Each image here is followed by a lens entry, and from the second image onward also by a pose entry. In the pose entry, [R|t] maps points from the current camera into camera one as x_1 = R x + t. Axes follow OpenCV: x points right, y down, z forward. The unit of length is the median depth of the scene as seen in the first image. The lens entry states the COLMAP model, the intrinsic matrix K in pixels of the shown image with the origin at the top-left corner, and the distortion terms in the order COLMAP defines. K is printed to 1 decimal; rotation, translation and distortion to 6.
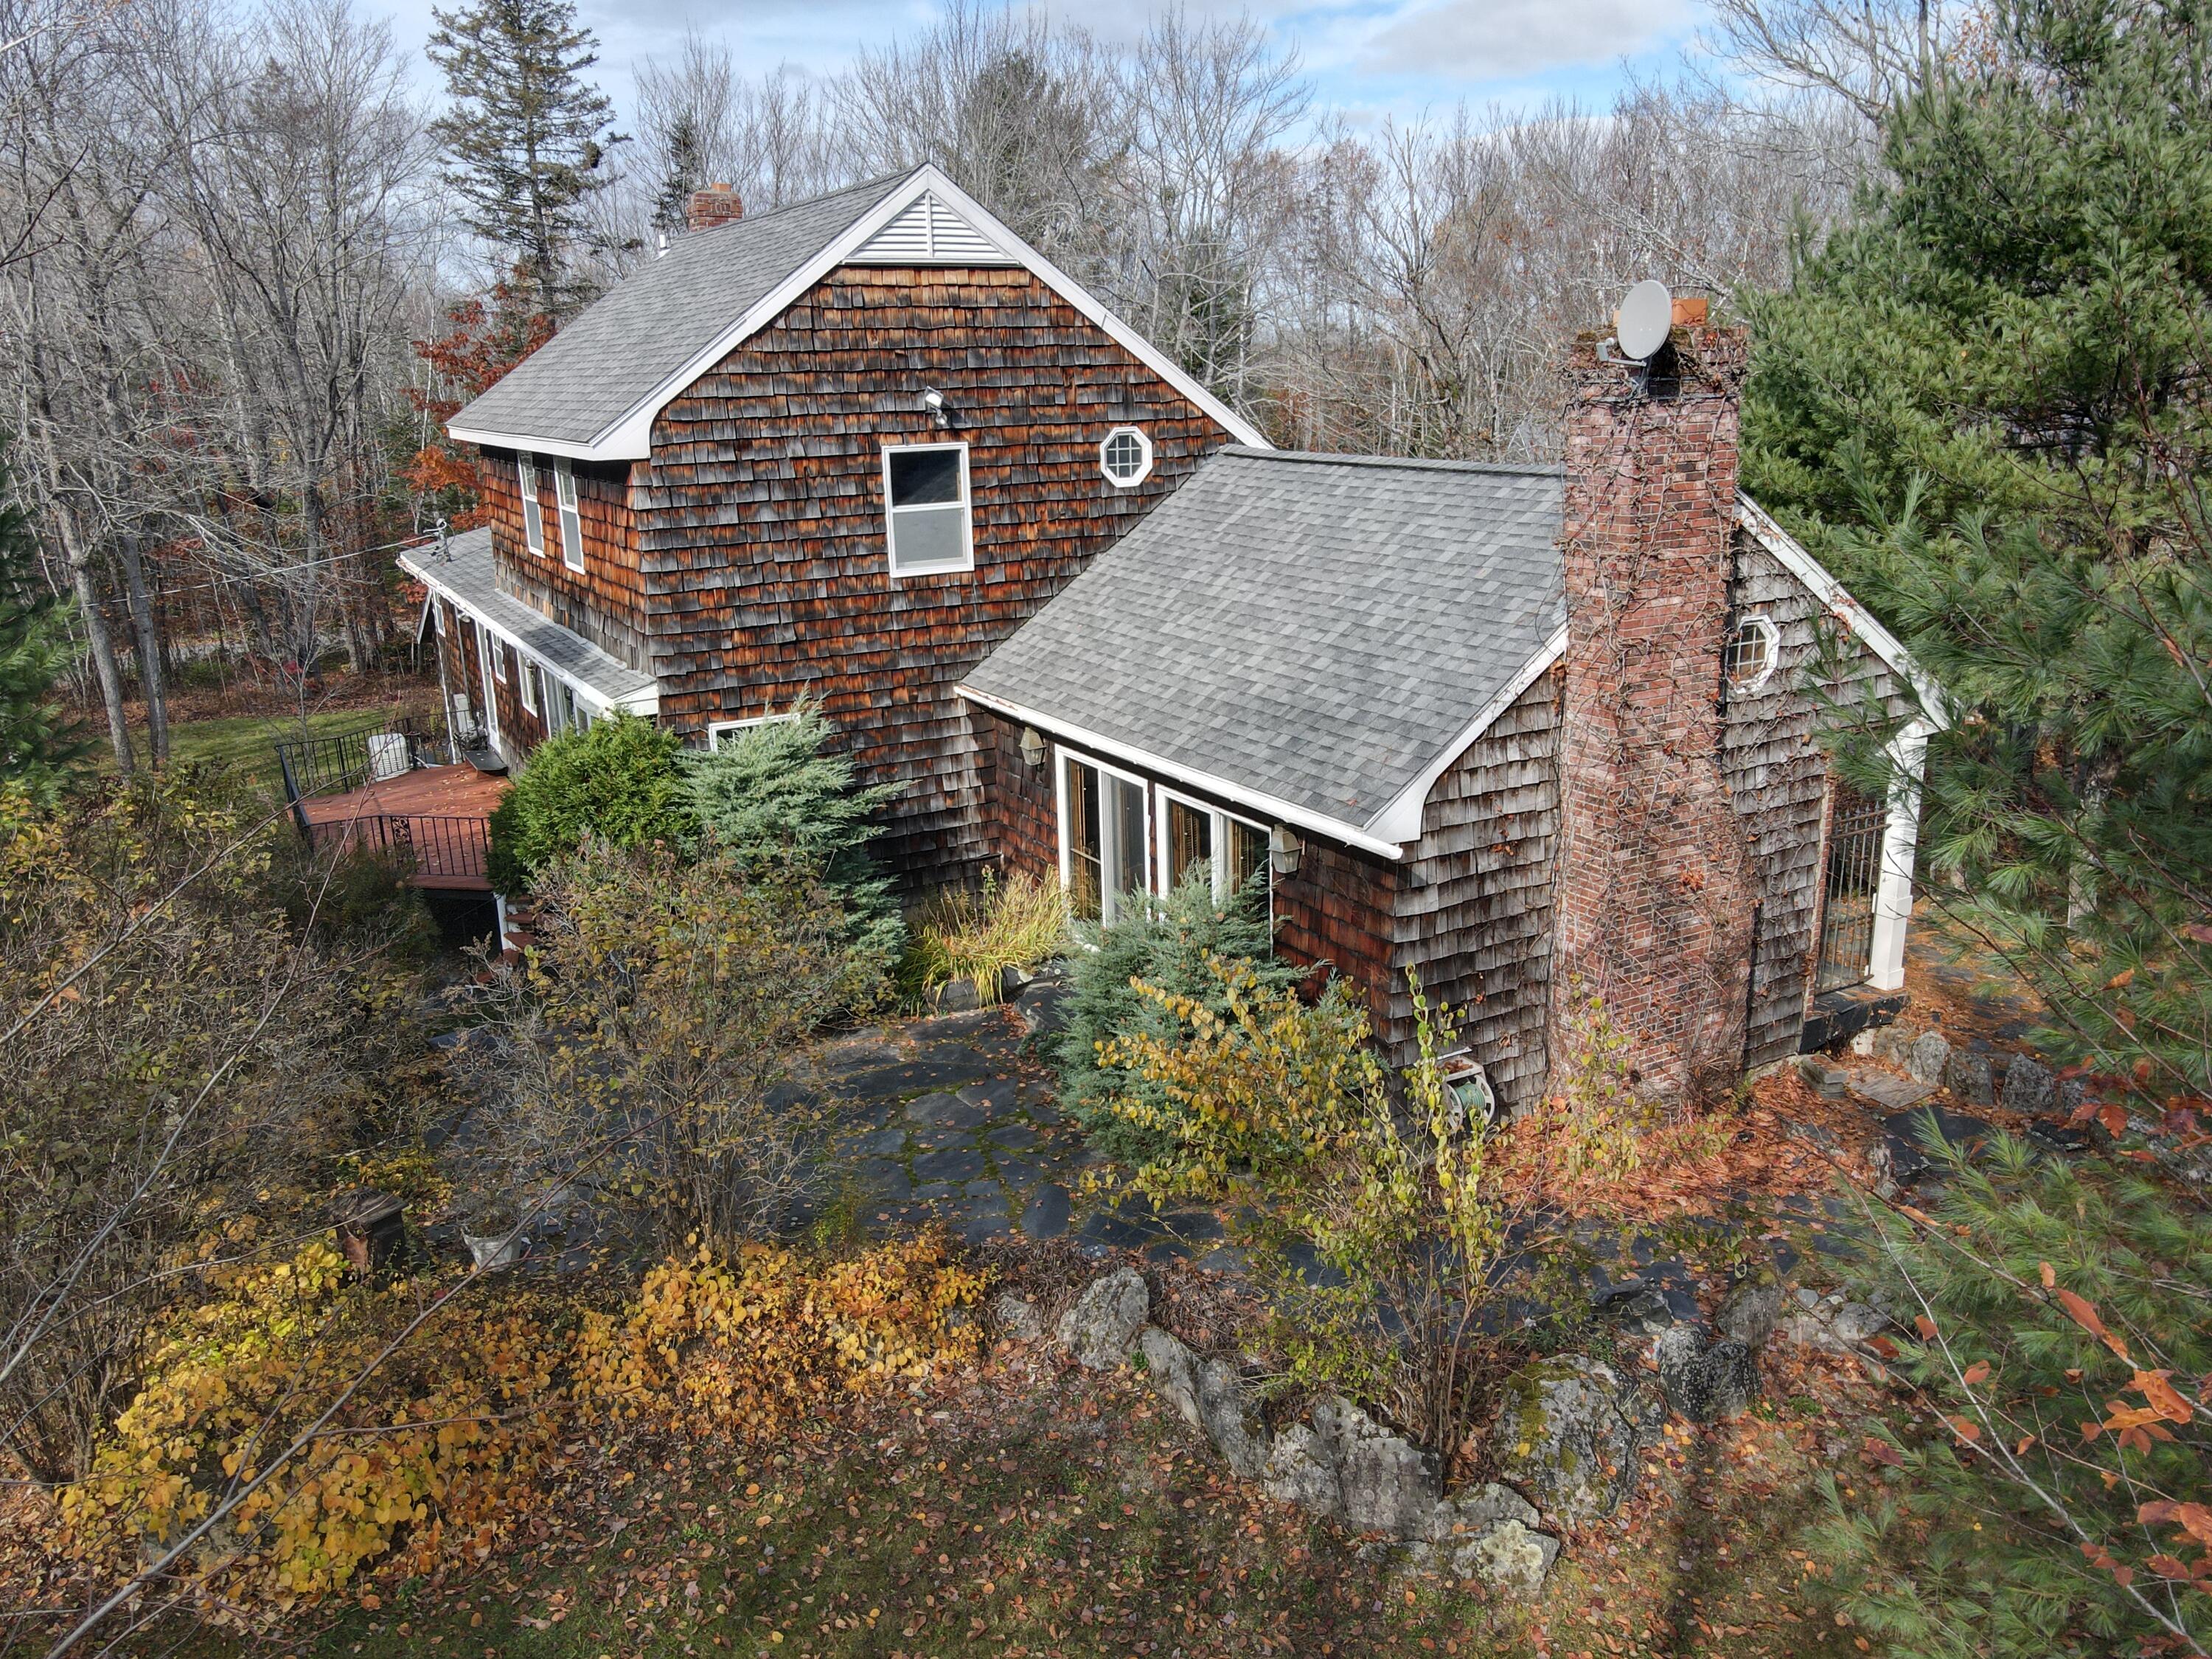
lens RADIAL K [[1598.6, 0, 1117.1], [0, 1598.6, 825.9], [0, 0, 1]] dist [-0.004129, 0.039530]
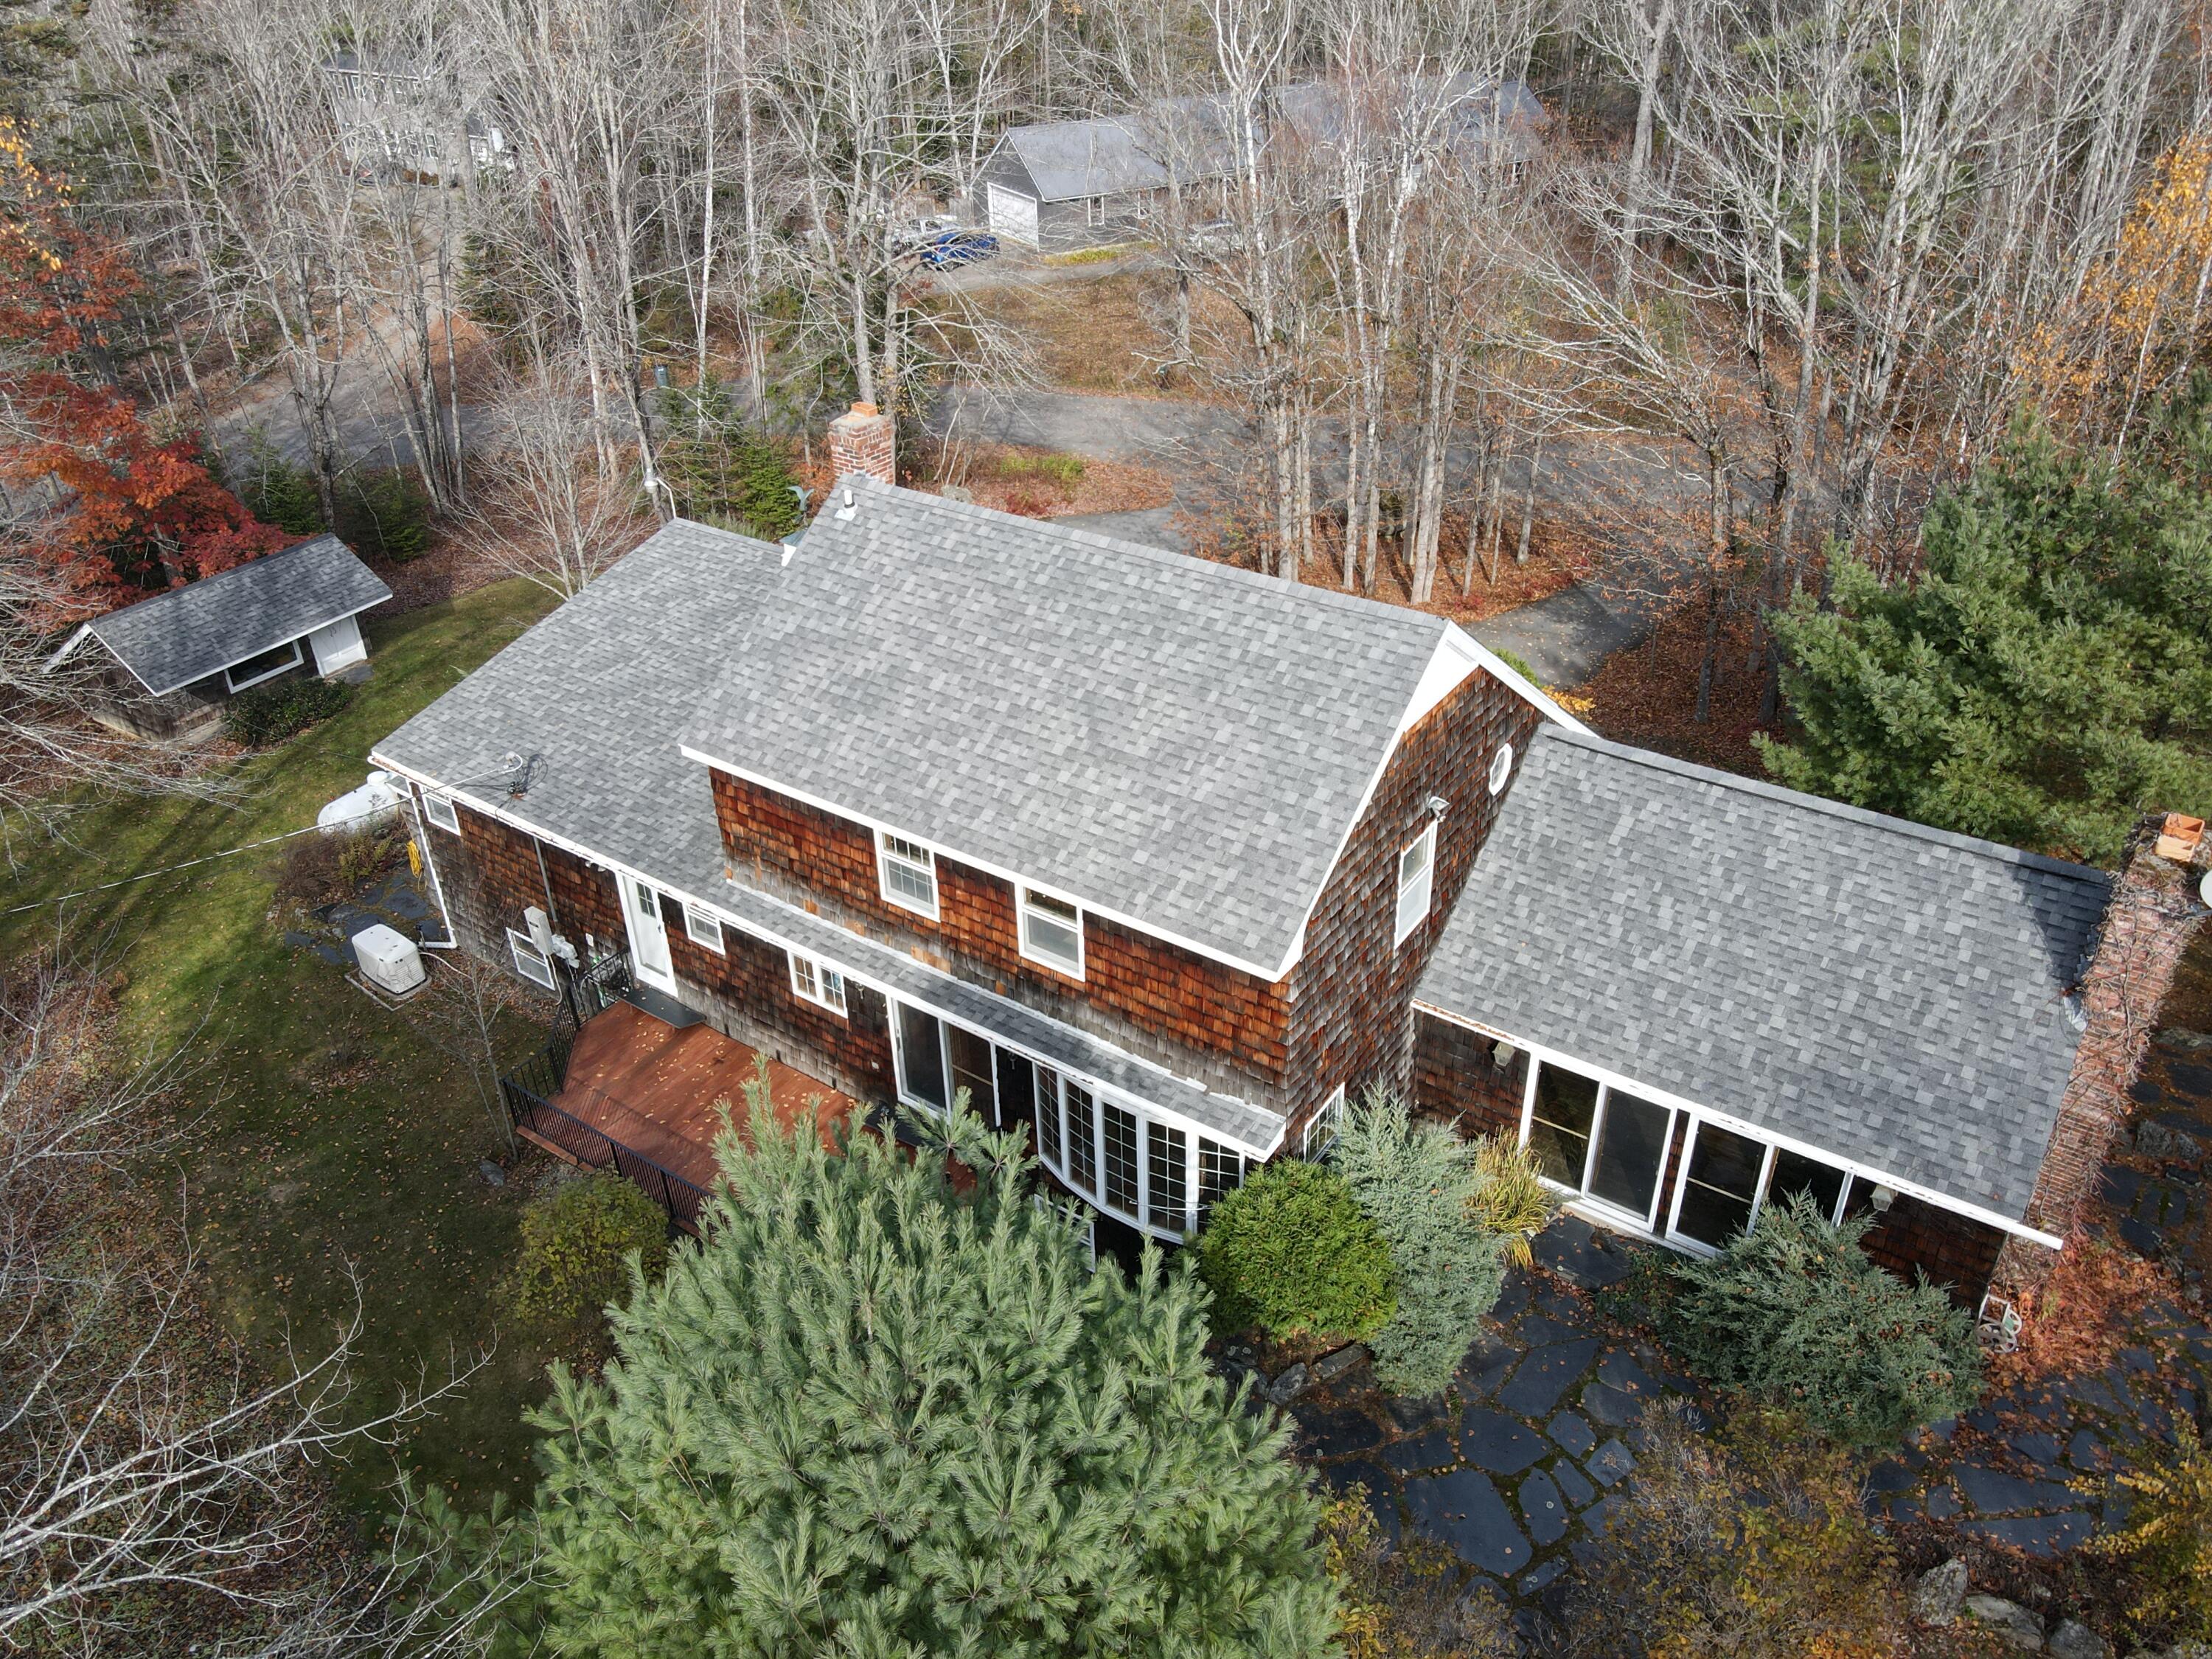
lens RADIAL K [[1598.6, 0, 1117.1], [0, 1598.6, 825.9], [0, 0, 1]] dist [-0.004129, 0.039530]
pose [[0.903781, -0.218732, 0.367881, -0.736791], [0.115888, 0.952500, 0.281627, -0.596522], [-0.412007, -0.211896, 0.886200, 0.086756]]
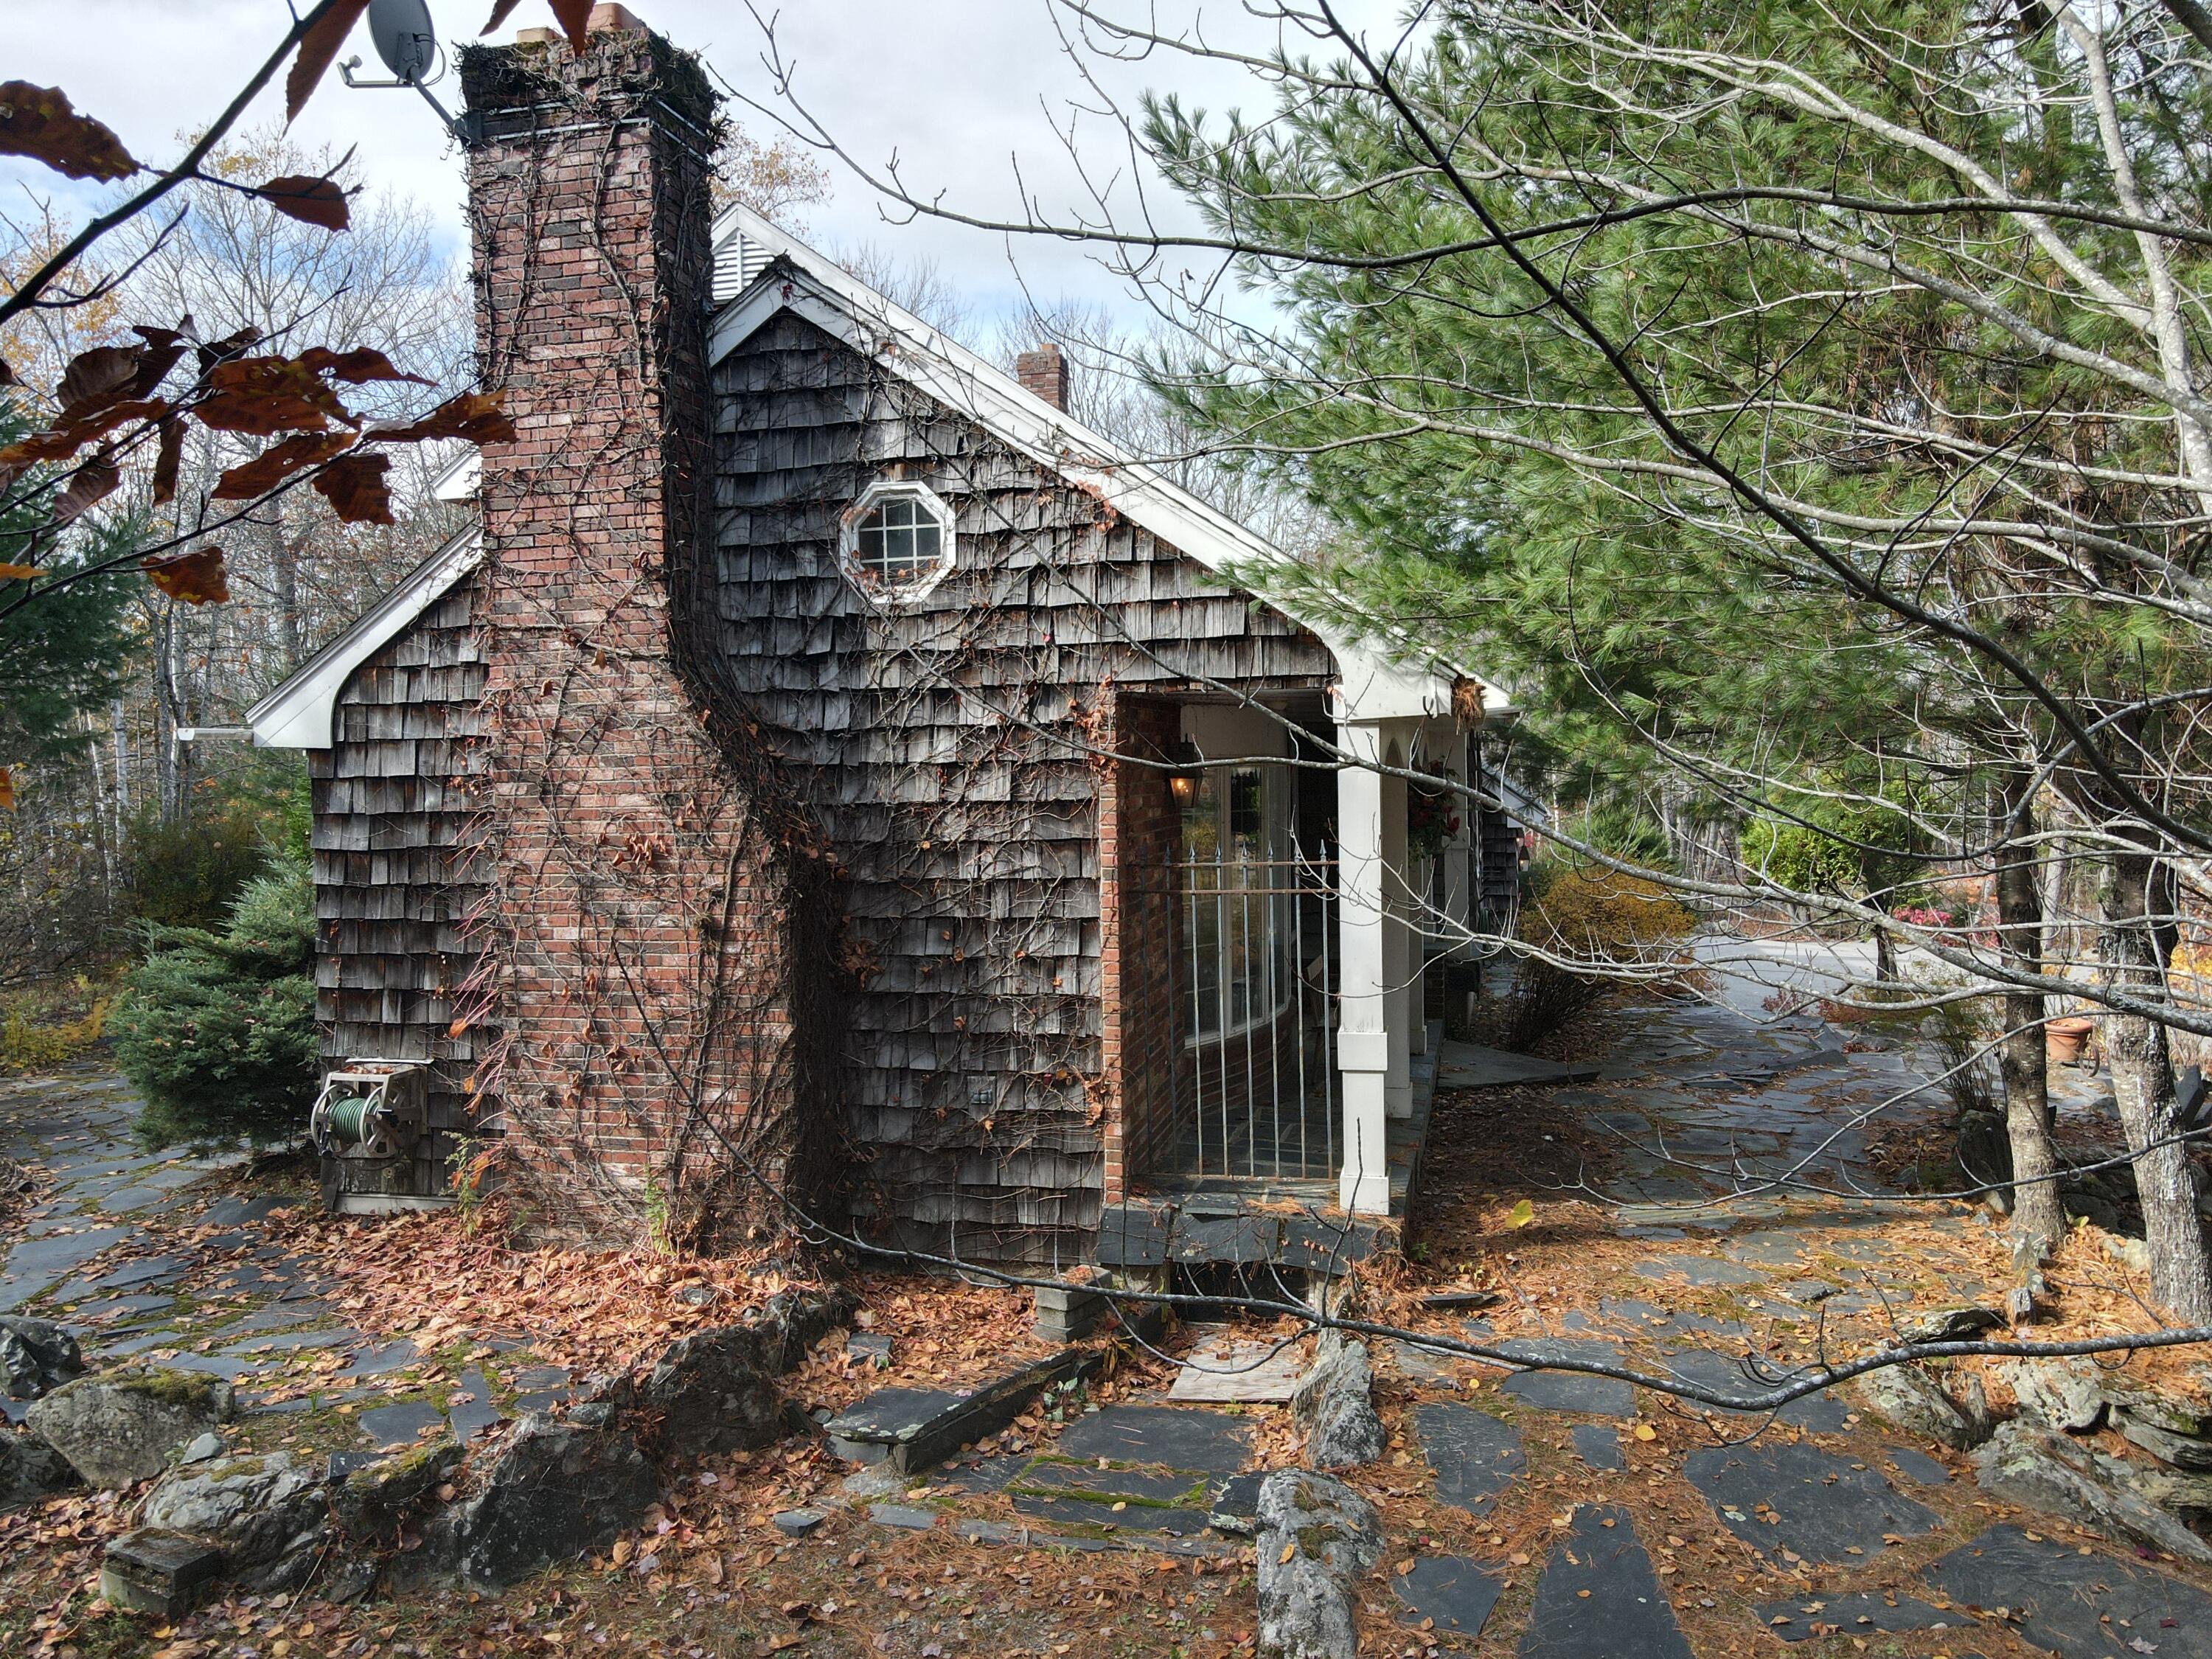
lens RADIAL K [[1598.6, 0, 1117.1], [0, 1598.6, 825.9], [0, 0, 1]] dist [-0.004129, 0.039530]
pose [[0.730612, 0.031599, -0.682062, 0.744316], [-0.183780, 0.971165, -0.151869, 0.068862], [0.657595, 0.236306, 0.715351, 0.518587]]
